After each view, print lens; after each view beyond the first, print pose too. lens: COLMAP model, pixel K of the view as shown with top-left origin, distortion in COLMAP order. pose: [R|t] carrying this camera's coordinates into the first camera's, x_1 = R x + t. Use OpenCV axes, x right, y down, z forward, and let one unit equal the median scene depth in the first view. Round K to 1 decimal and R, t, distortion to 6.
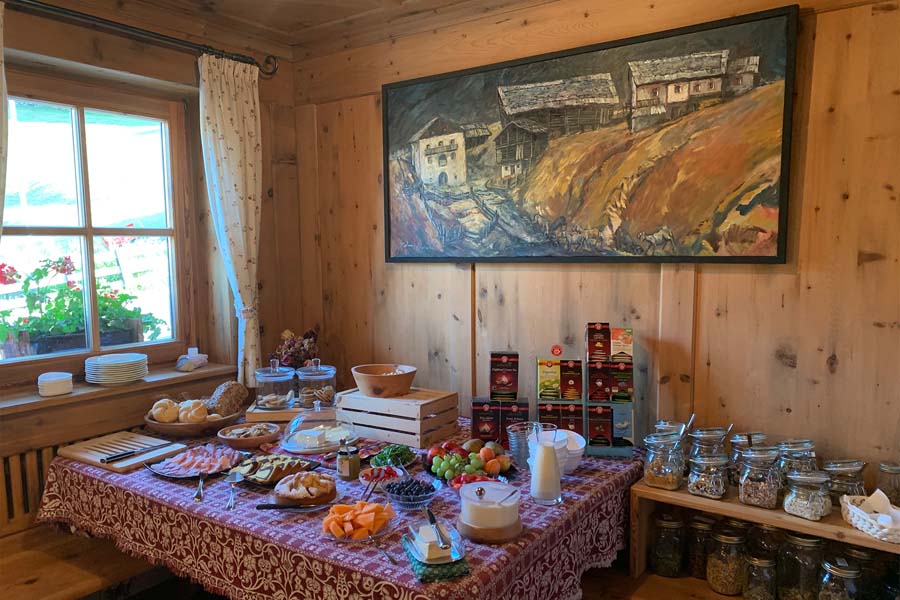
lens RADIAL K [[701.1, 0, 448.3], [0, 701.1, 331.1], [0, 0, 1]] dist [0.091126, -0.169430]
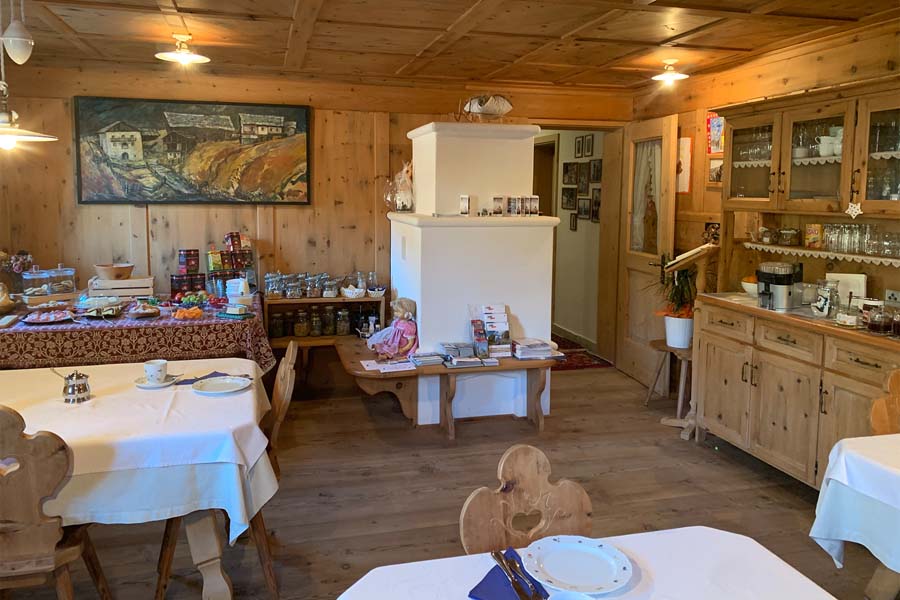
lens RADIAL K [[691.0, 0, 450.1], [0, 691.0, 263.9], [0, 0, 1]] dist [0.092815, -0.207599]
pose [[0.615621, -0.066397, 0.785240, -1.002083], [0.078733, 0.996641, 0.022546, 0.083646], [-0.784099, 0.047944, 0.618781, -0.776858]]
